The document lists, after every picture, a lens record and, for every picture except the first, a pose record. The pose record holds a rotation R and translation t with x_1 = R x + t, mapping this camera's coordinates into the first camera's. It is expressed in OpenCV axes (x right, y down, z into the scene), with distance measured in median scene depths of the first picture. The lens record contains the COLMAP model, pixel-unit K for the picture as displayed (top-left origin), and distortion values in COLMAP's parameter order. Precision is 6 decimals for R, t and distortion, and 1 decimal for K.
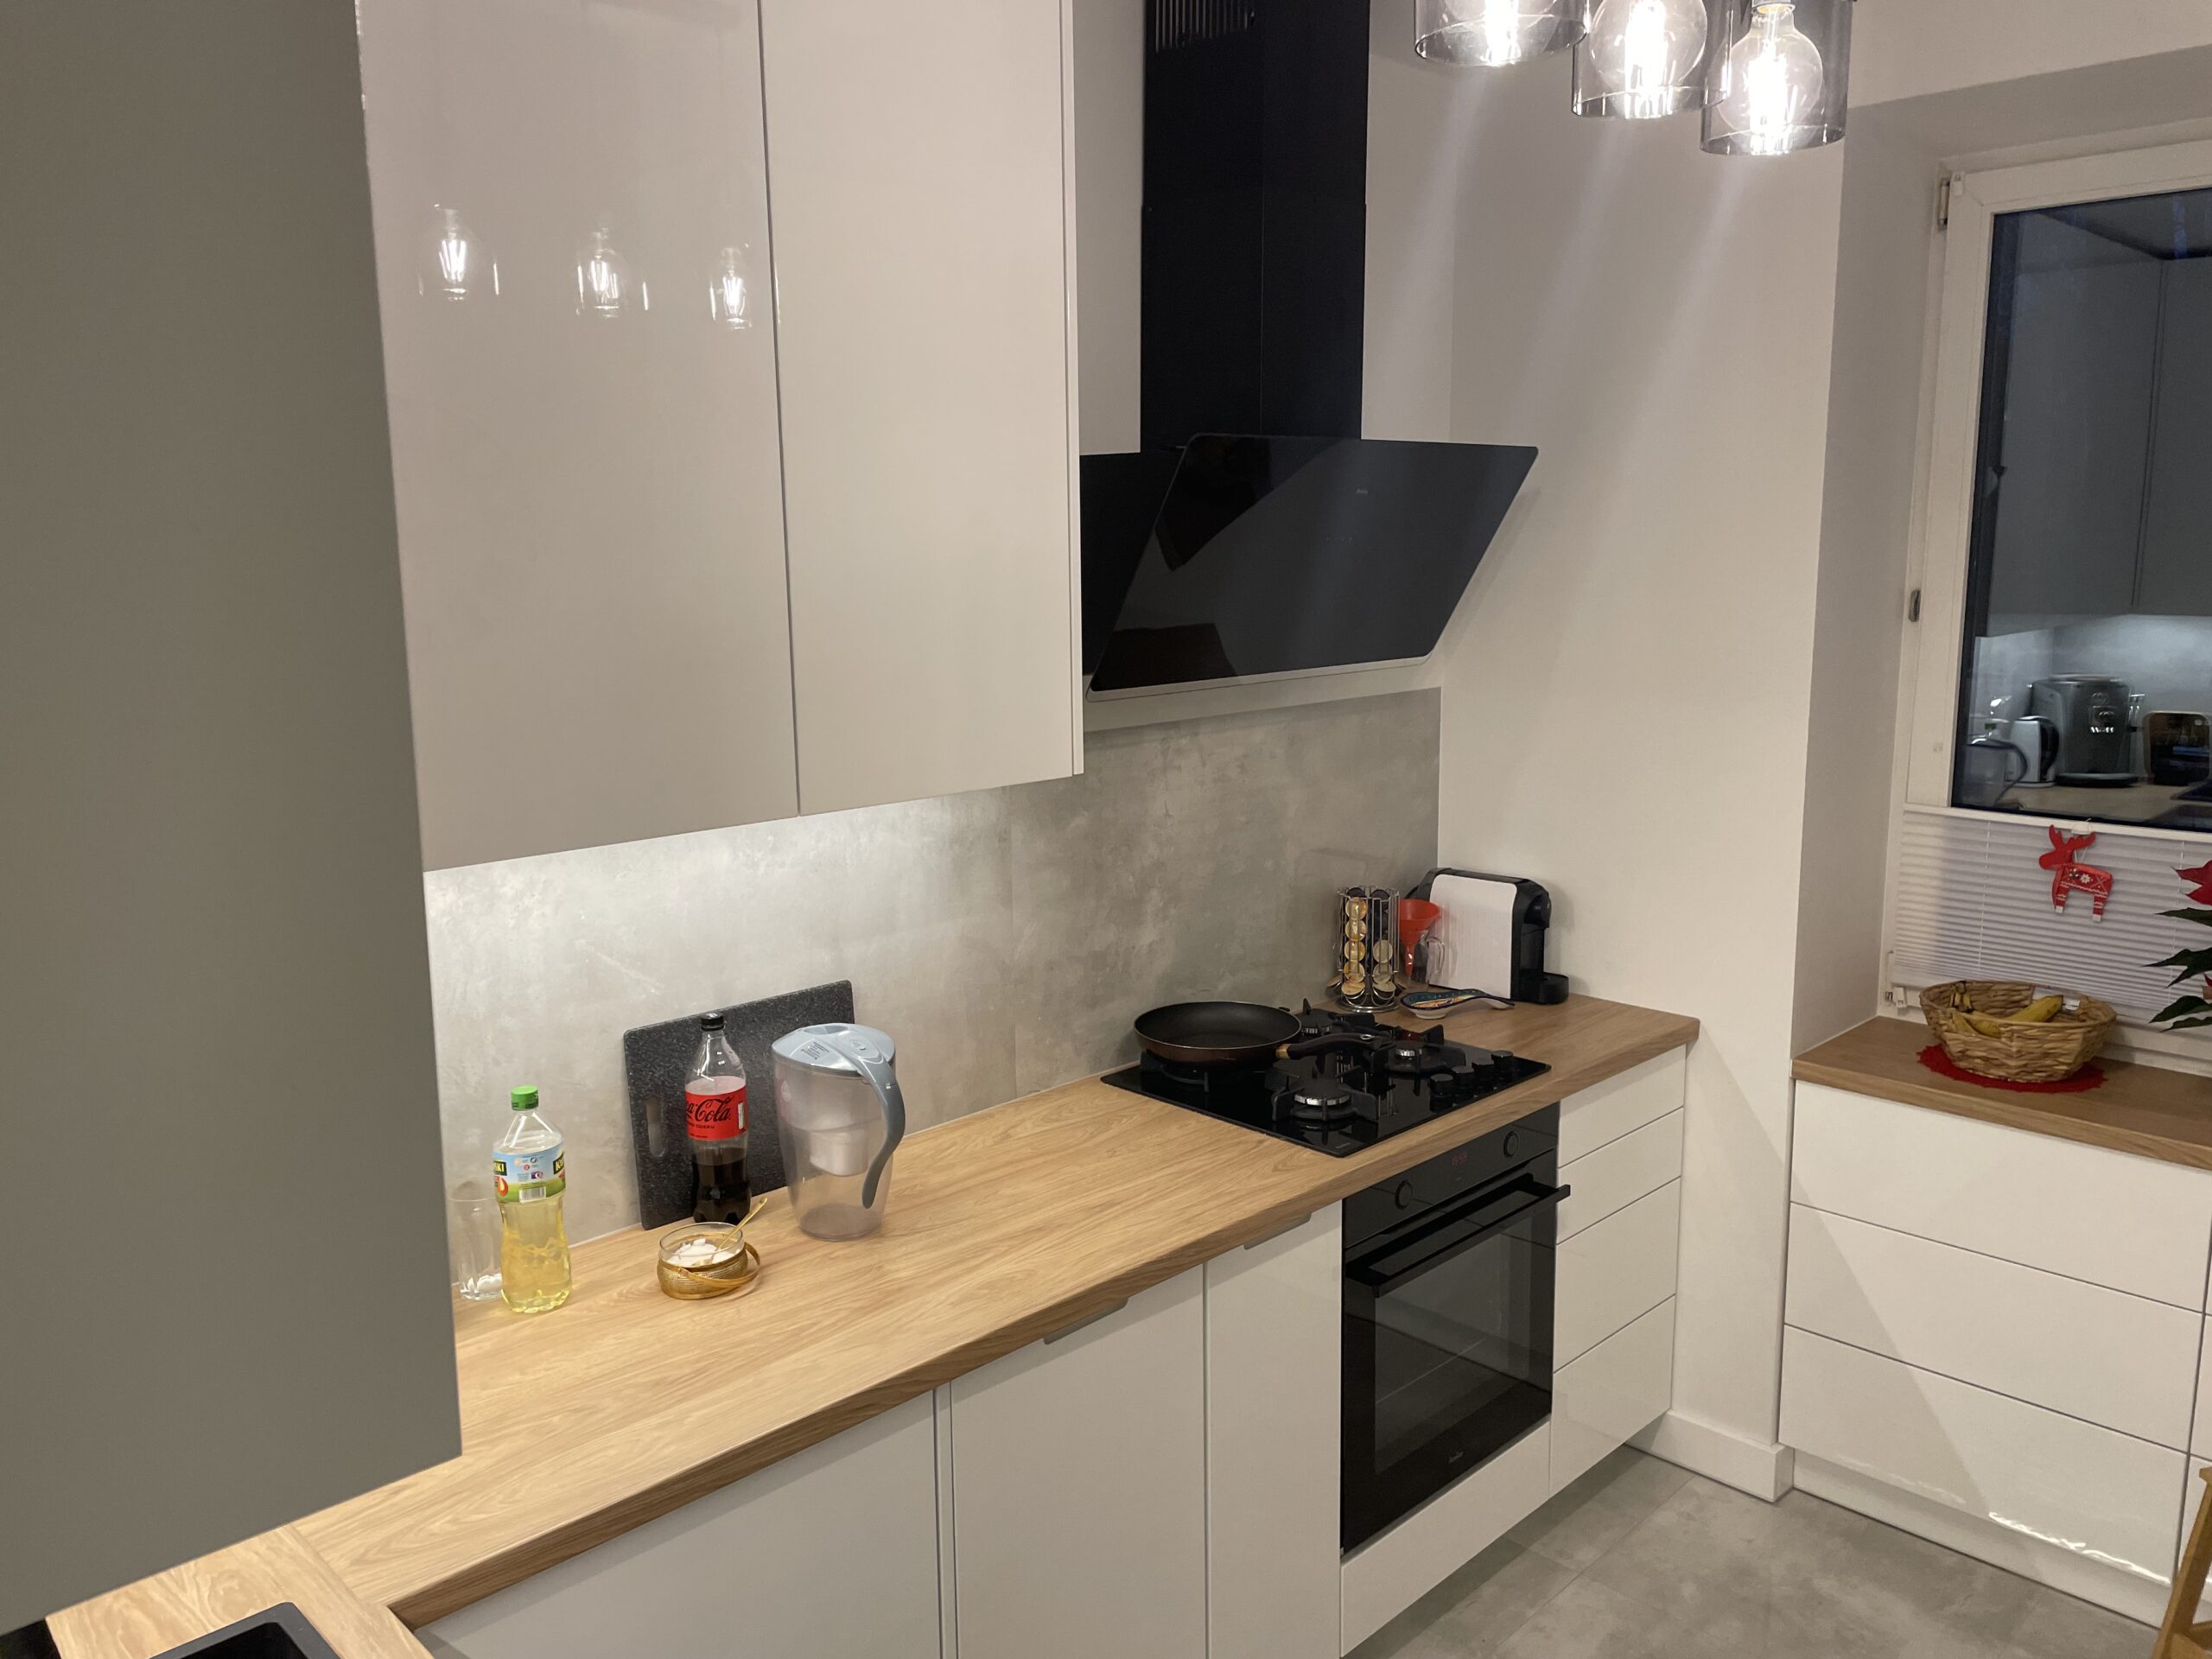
lens RADIAL K [[1675.0, 0, 1107.9], [0, 1675.0, 830.4], [0, 0, 1]] dist [-0.000247, -0.000761]
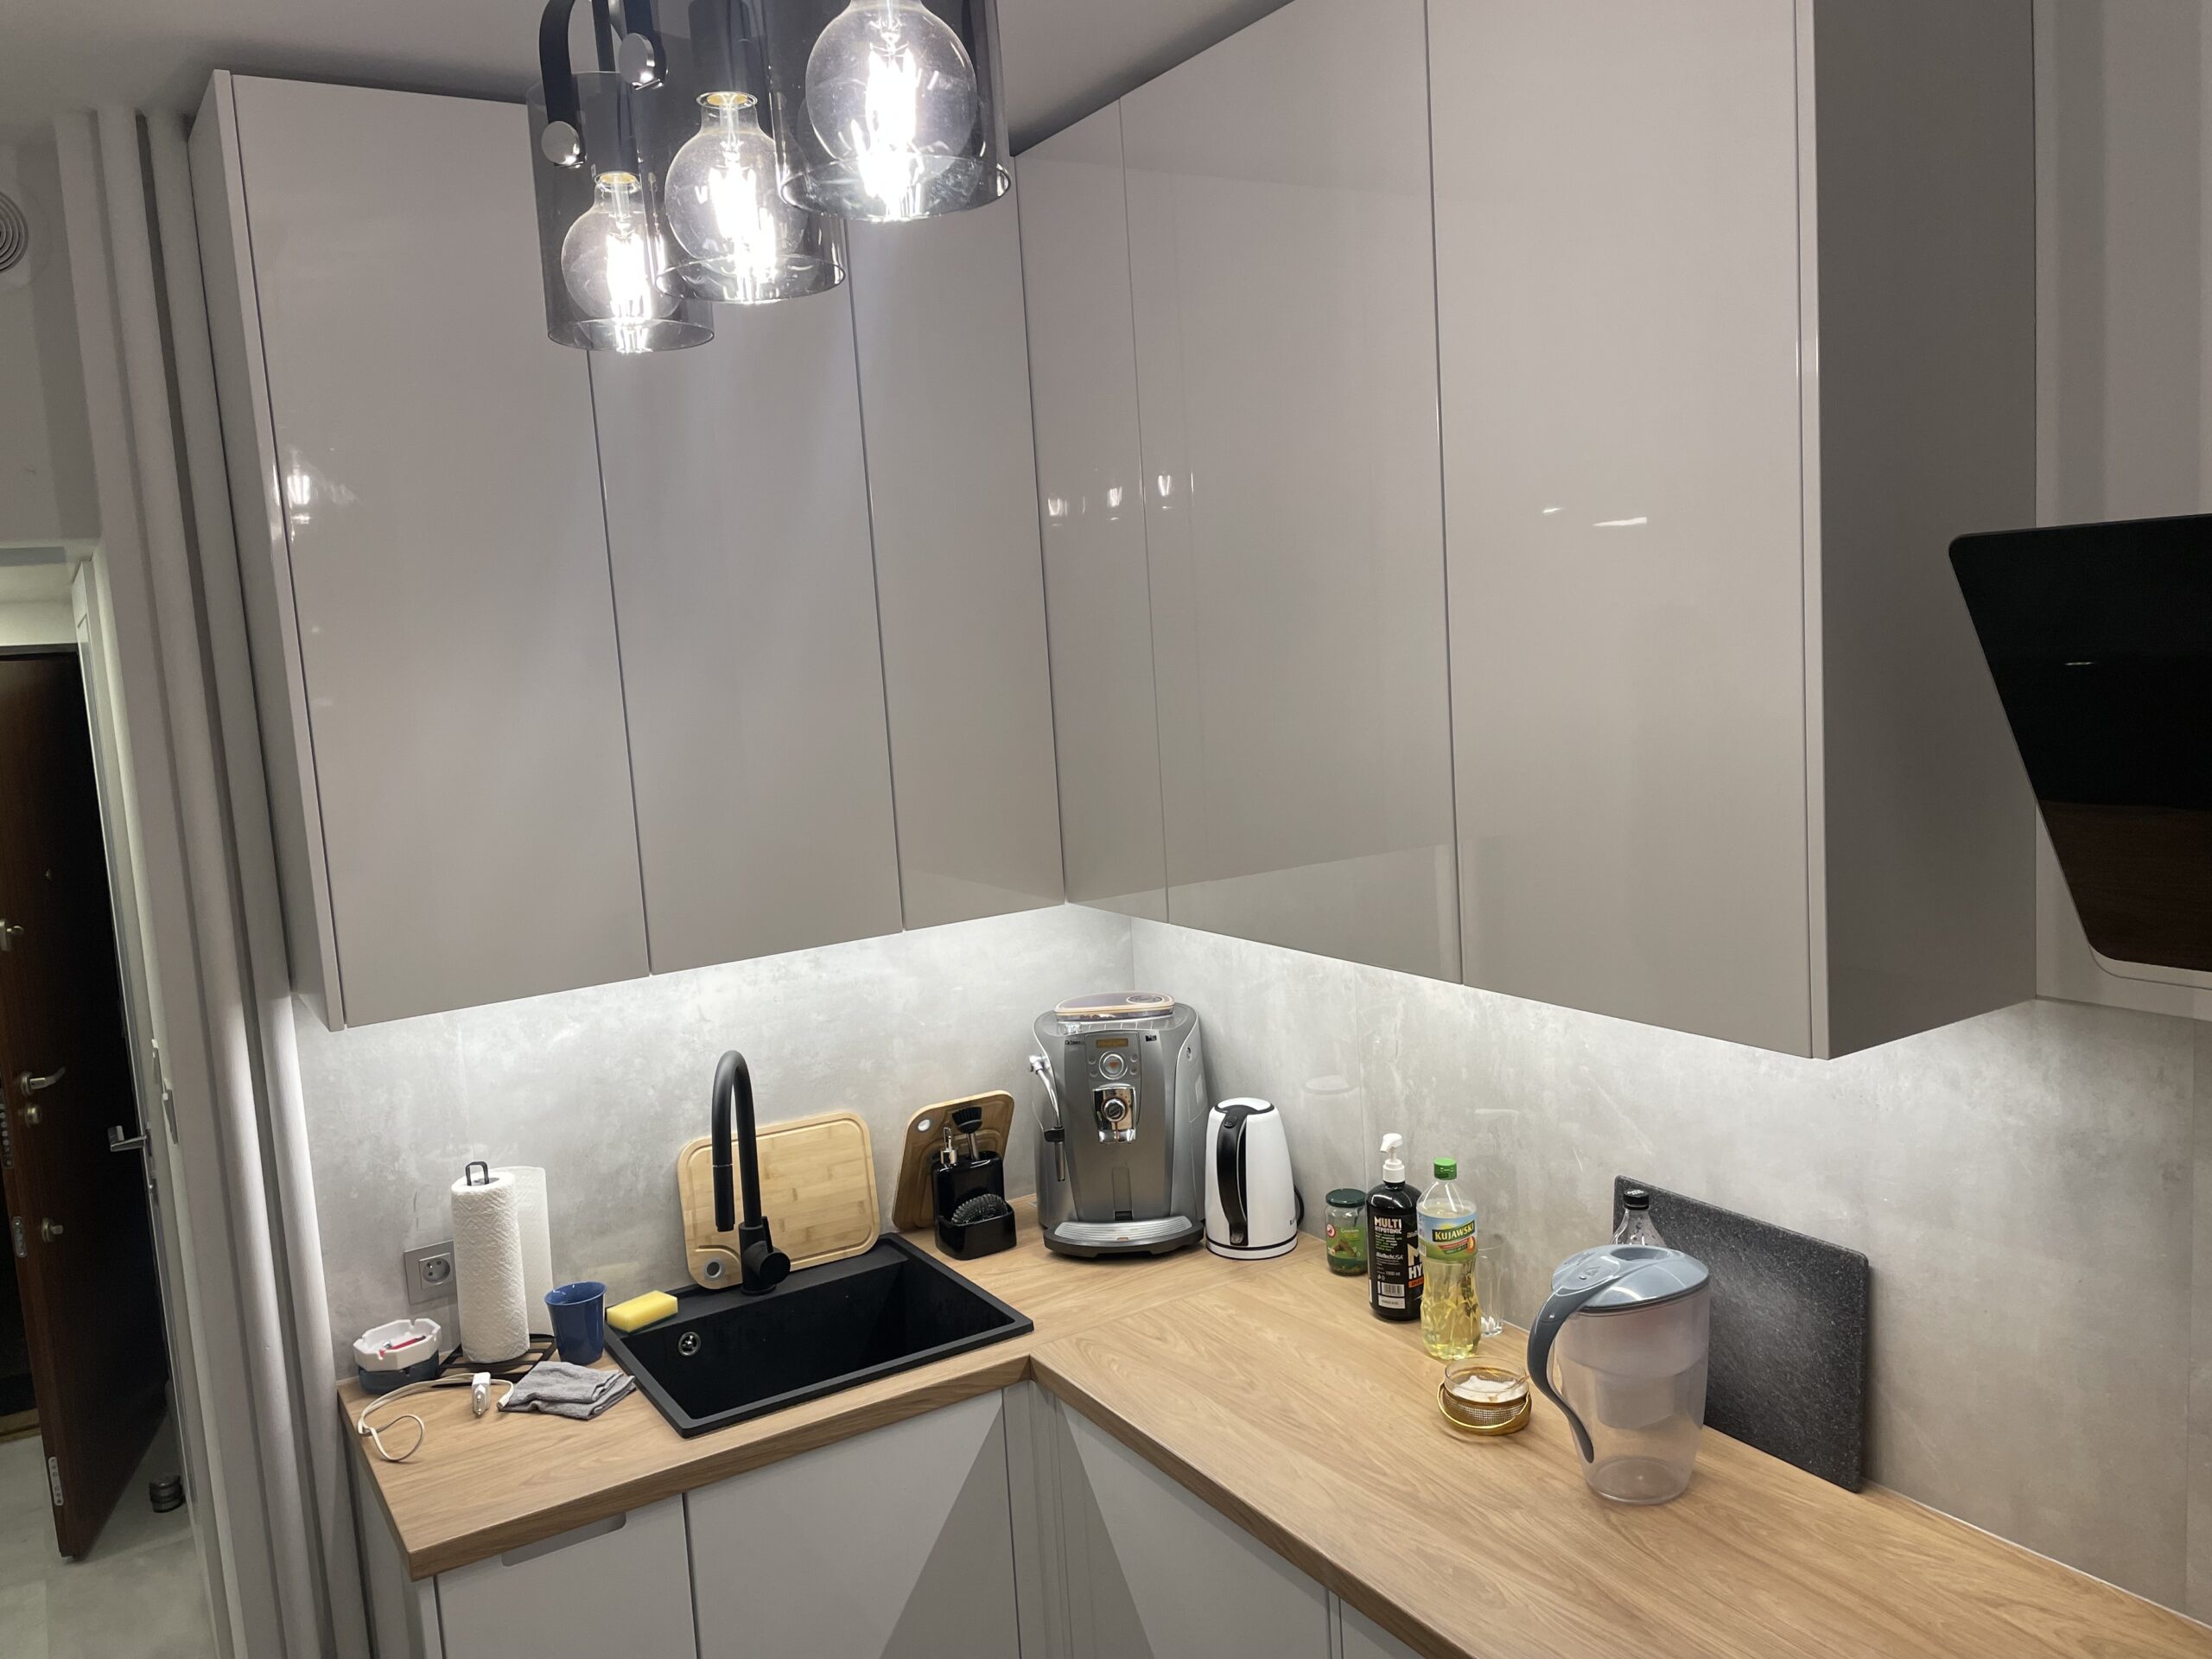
lens RADIAL K [[1675.0, 0, 1107.6], [0, 1675.0, 826.5], [0, 0, 1]] dist [-0.000247, -0.000761]
pose [[-0.226747, 0.143593, -0.963310, 0.687114], [-0.101273, 0.980234, 0.169953, -0.213795], [0.968674, 0.136094, -0.207724, 0.880376]]
